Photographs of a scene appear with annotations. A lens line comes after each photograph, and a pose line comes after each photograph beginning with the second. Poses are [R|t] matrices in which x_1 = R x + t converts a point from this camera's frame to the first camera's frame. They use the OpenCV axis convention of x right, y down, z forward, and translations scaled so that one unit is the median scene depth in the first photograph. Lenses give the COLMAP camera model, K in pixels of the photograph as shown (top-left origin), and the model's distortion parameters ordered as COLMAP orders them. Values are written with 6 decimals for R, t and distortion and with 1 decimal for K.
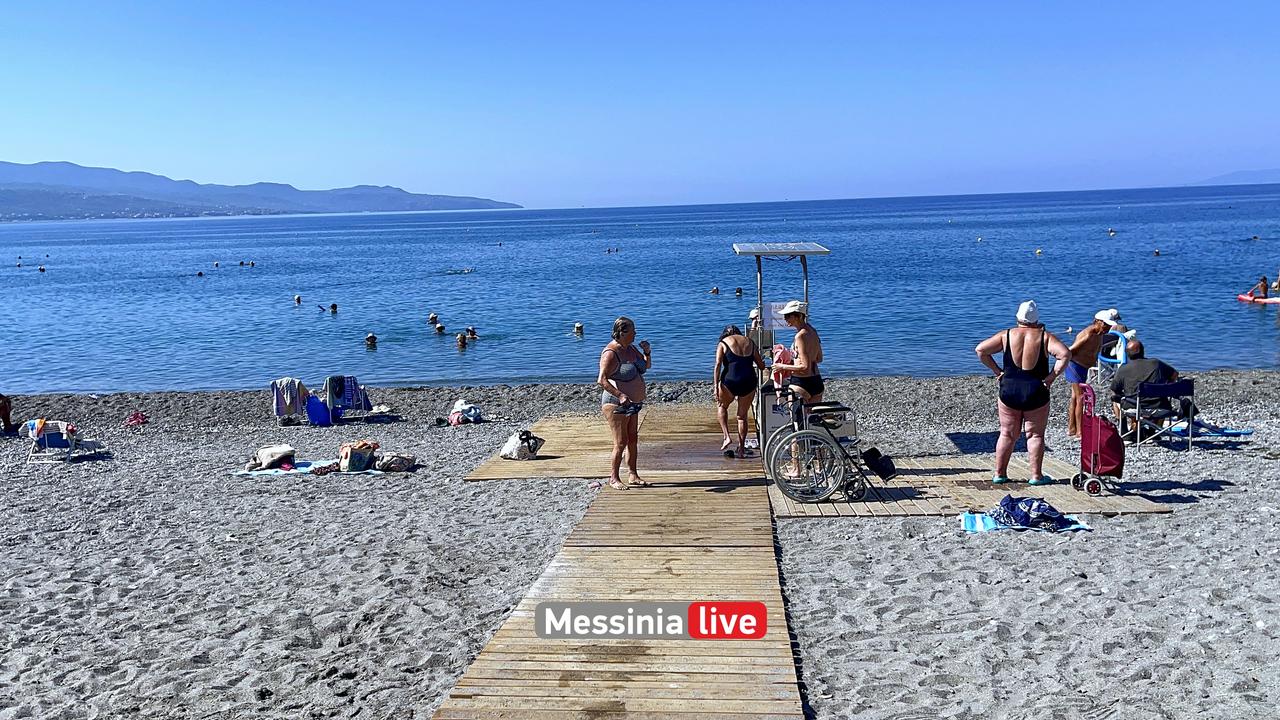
lens RADIAL K [[1102.2, 0, 643.8], [0, 1102.2, 360.0], [0, 0, 1]] dist [0.046677, -0.034556]
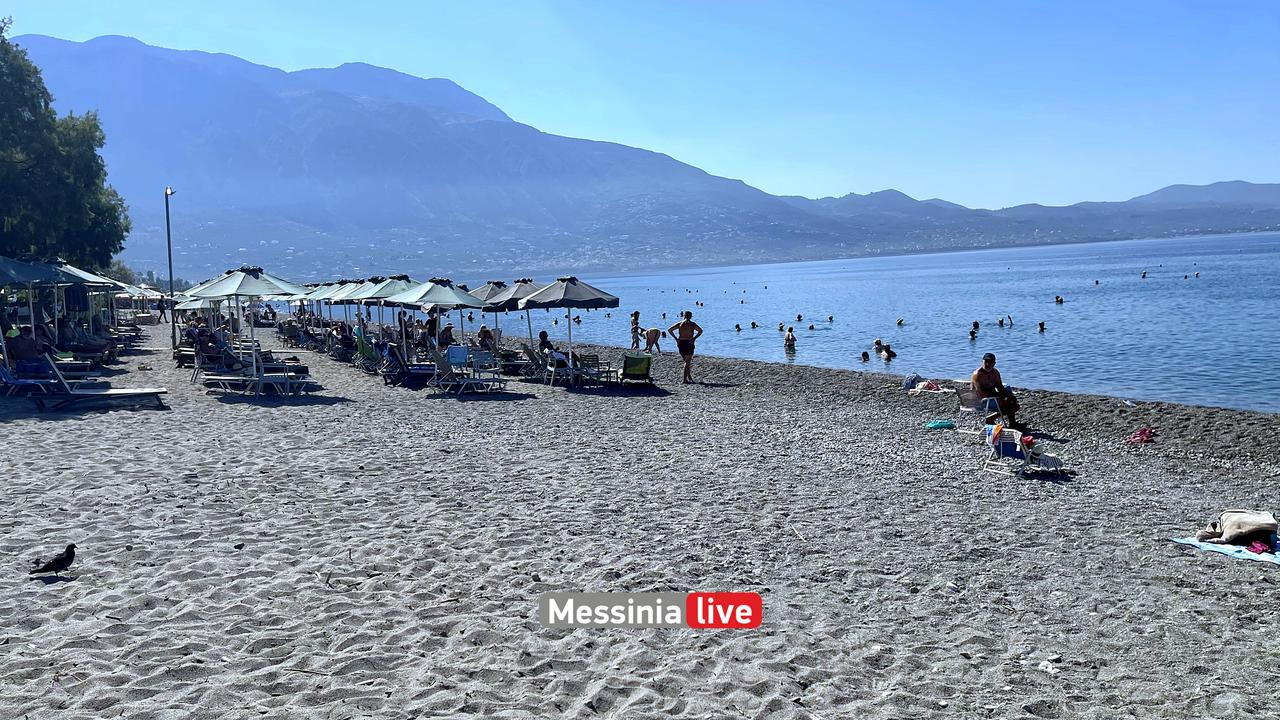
lens RADIAL K [[958.1, 0, 646.7], [0, 958.1, 357.9], [0, 0, 1]] dist [0.062197, -0.068512]
pose [[0.527305, 0.079036, -0.845992, -0.021839], [-0.077954, 0.995965, 0.044459, -0.015386], [0.846093, 0.042505, 0.531338, 0.324784]]
